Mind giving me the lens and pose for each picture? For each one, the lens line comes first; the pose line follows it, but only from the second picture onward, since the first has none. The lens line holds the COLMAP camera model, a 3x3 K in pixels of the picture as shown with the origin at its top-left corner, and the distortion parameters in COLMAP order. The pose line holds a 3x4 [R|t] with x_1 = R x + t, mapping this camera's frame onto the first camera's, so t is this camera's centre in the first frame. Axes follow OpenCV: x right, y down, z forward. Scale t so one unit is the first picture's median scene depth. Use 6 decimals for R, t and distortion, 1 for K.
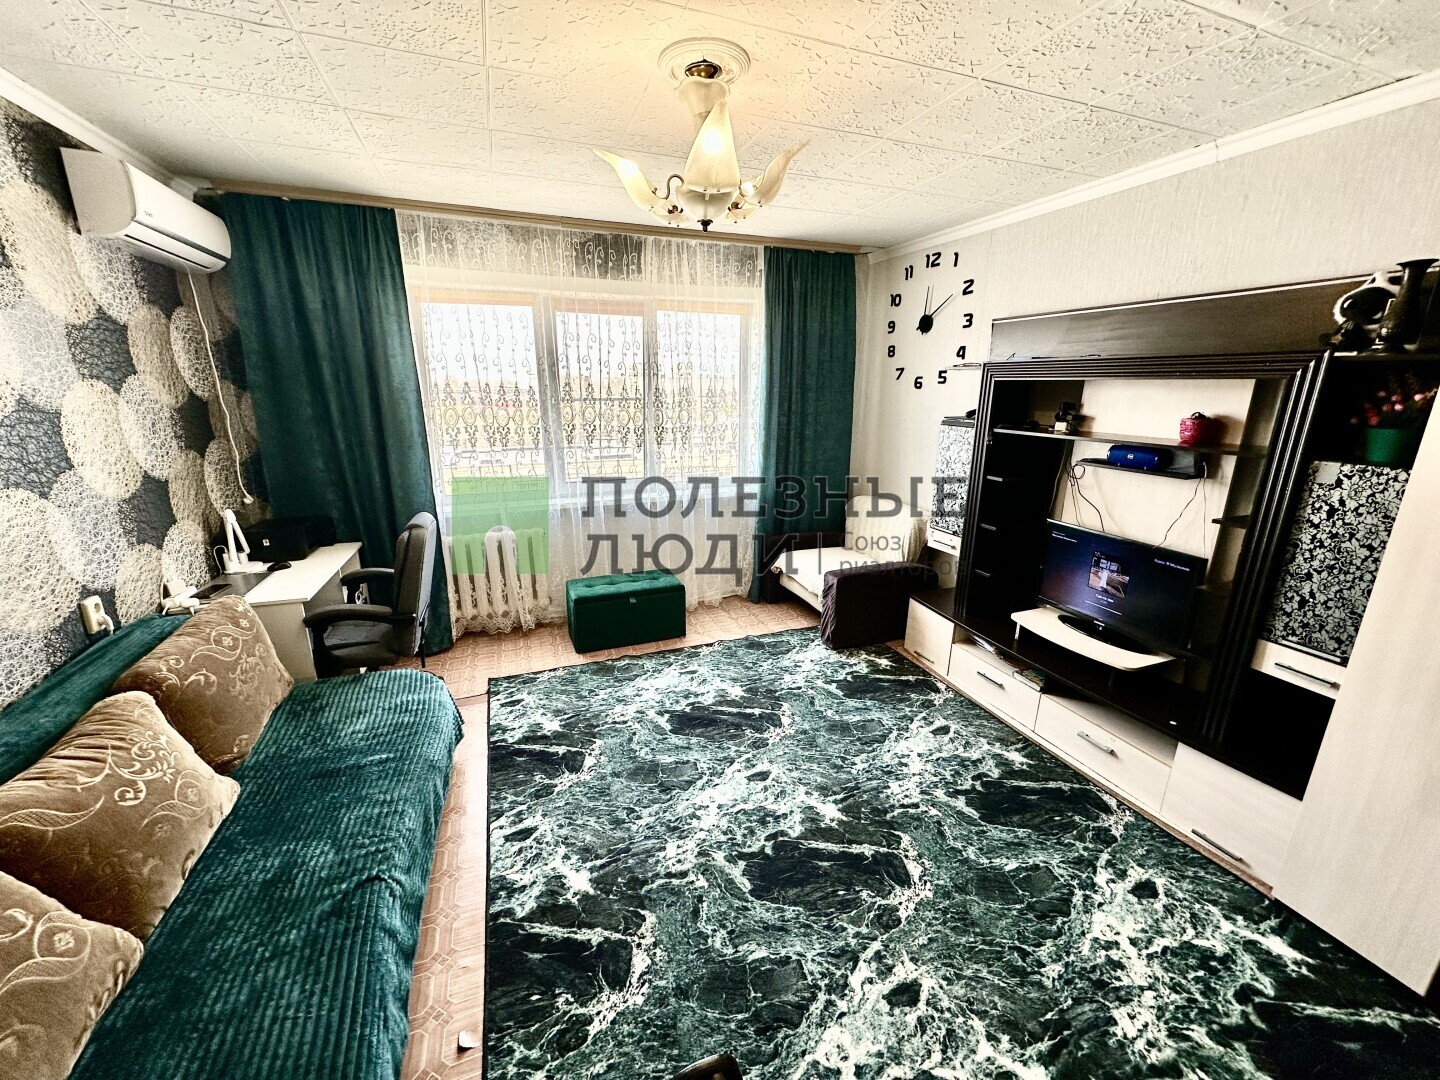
lens RADIAL K [[572.6, 0, 720.0], [0, 572.6, 540.0], [0, 0, 1]] dist [-0.002257, 0.000441]
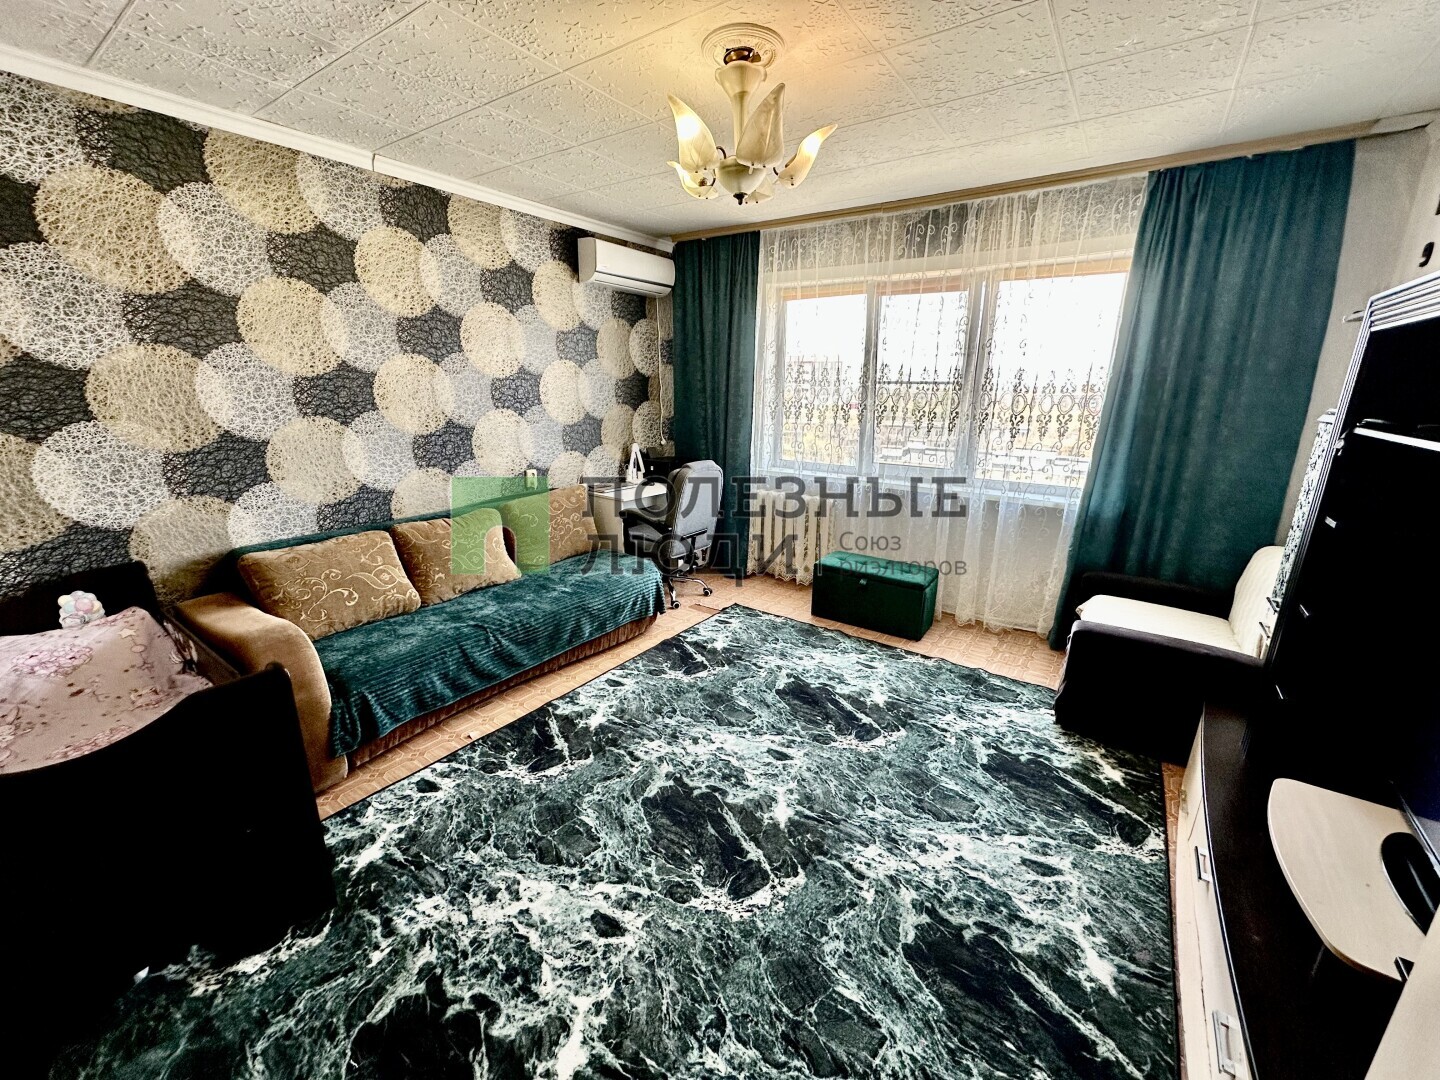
lens RADIAL K [[572.6, 0, 720.0], [0, 572.6, 540.0], [0, 0, 1]] dist [-0.002257, 0.000441]
pose [[0.556915, 0.224494, -0.799655, 0.686878], [-0.230164, 0.966787, 0.111118, -0.025102], [0.798041, 0.122168, 0.590089, 0.290487]]
